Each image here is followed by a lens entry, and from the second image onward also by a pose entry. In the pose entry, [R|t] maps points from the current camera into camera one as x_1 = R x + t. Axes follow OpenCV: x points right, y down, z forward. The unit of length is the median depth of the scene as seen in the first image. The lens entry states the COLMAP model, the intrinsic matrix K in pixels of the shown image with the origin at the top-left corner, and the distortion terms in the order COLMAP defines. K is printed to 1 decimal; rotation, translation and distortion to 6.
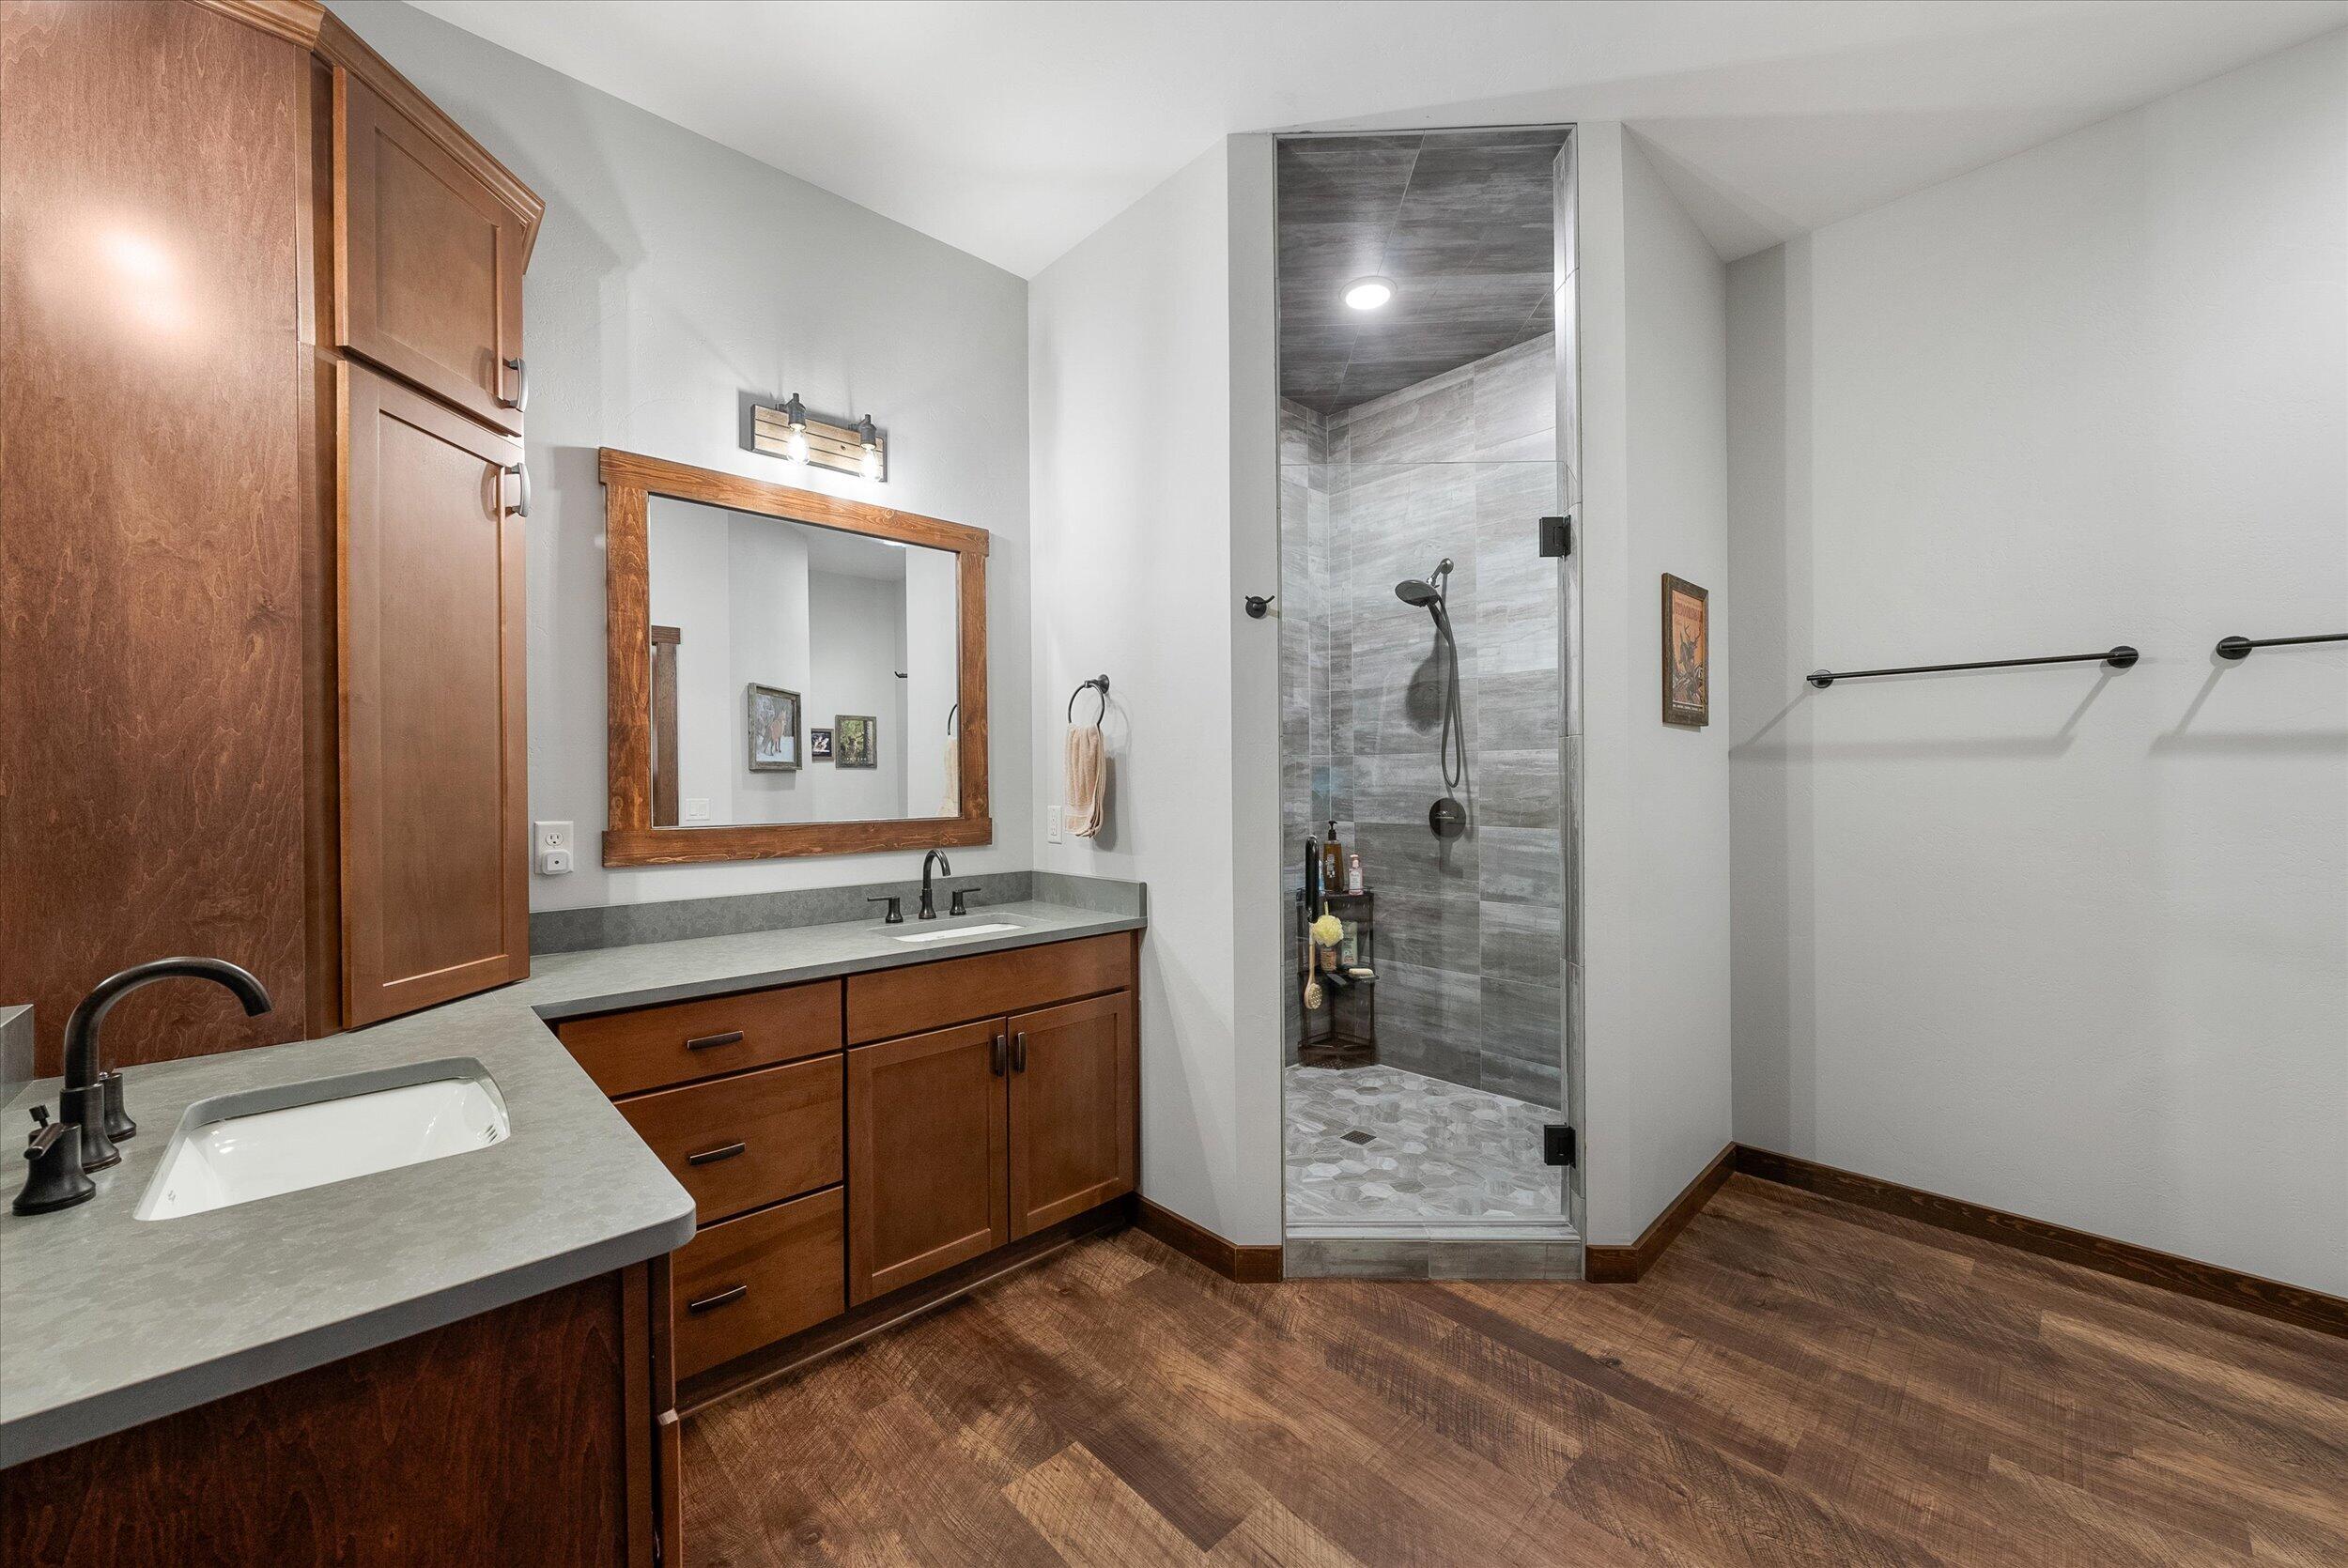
lens RADIAL K [[932.3, 0, 1174.0], [0, 932.3, 784.0], [0, 0, 1]] dist [-0.000416, -0.000160]
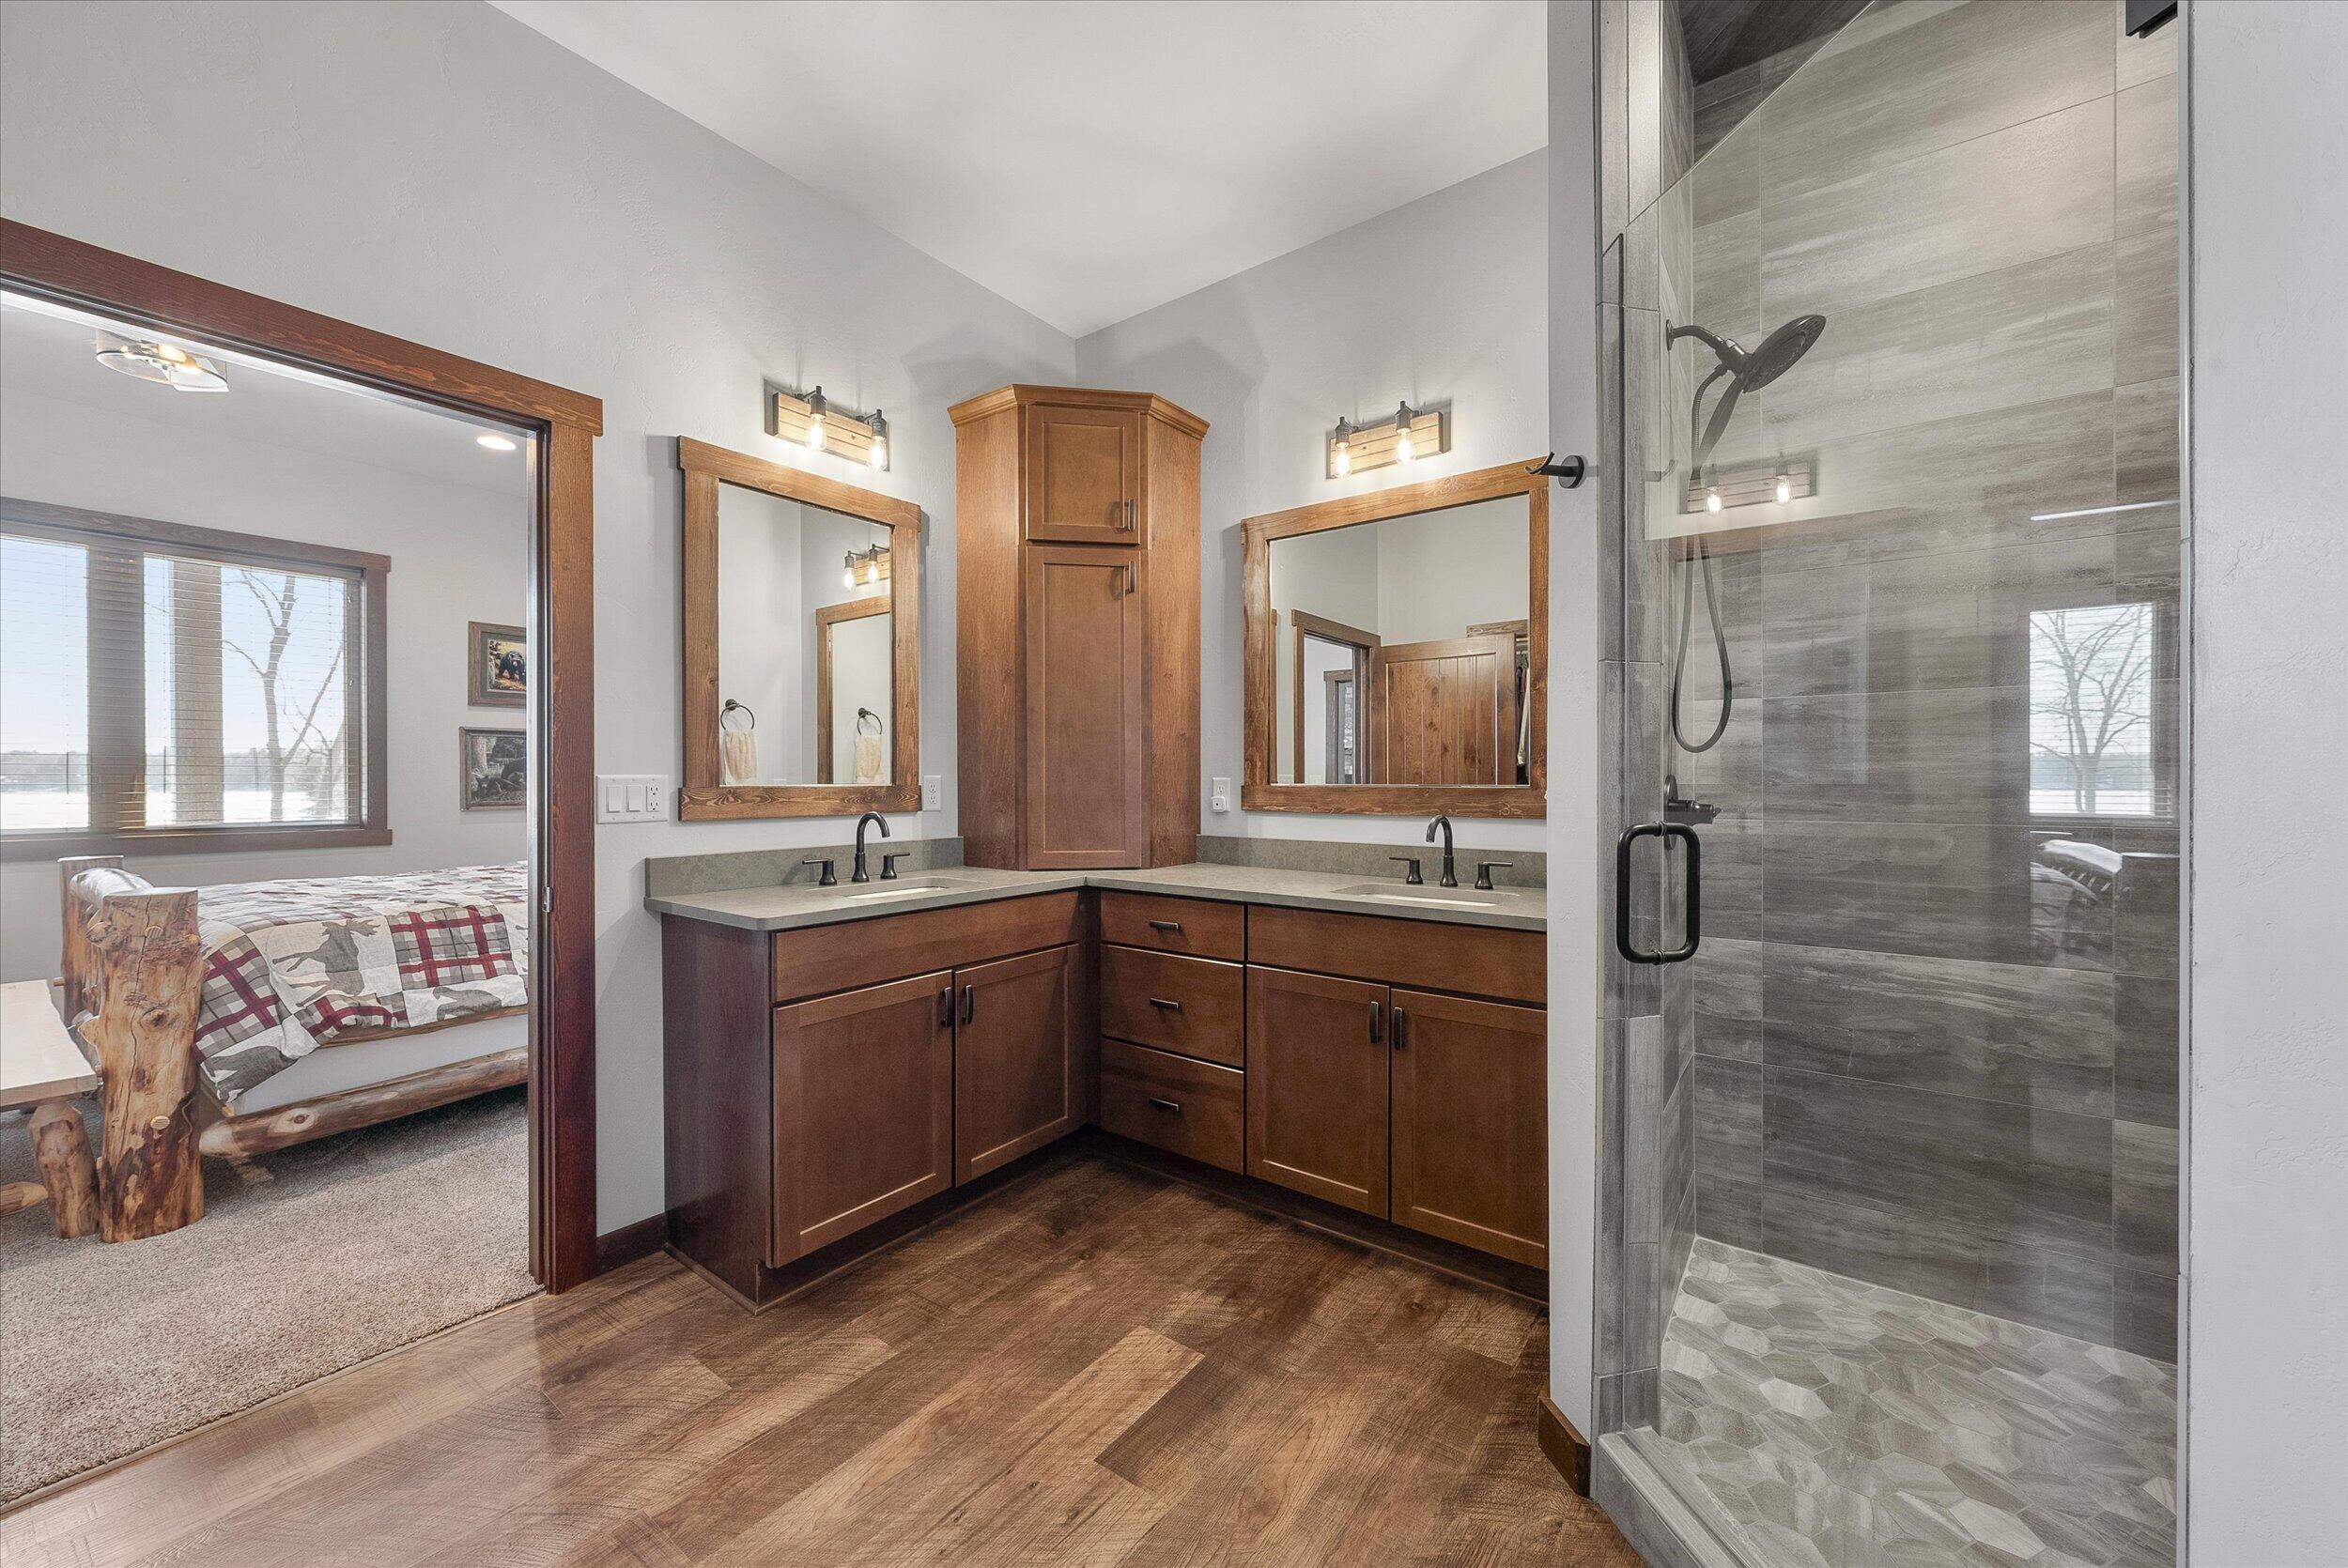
lens RADIAL K [[932.3, 0, 1174.0], [0, 932.3, 784.0], [0, 0, 1]] dist [-0.000416, -0.000160]
pose [[0.125751, 0.013688, -0.991967, 0.828202], [-0.004025, 0.999904, 0.013288, 0.030537], [0.992054, 0.002322, 0.125794, 0.727283]]
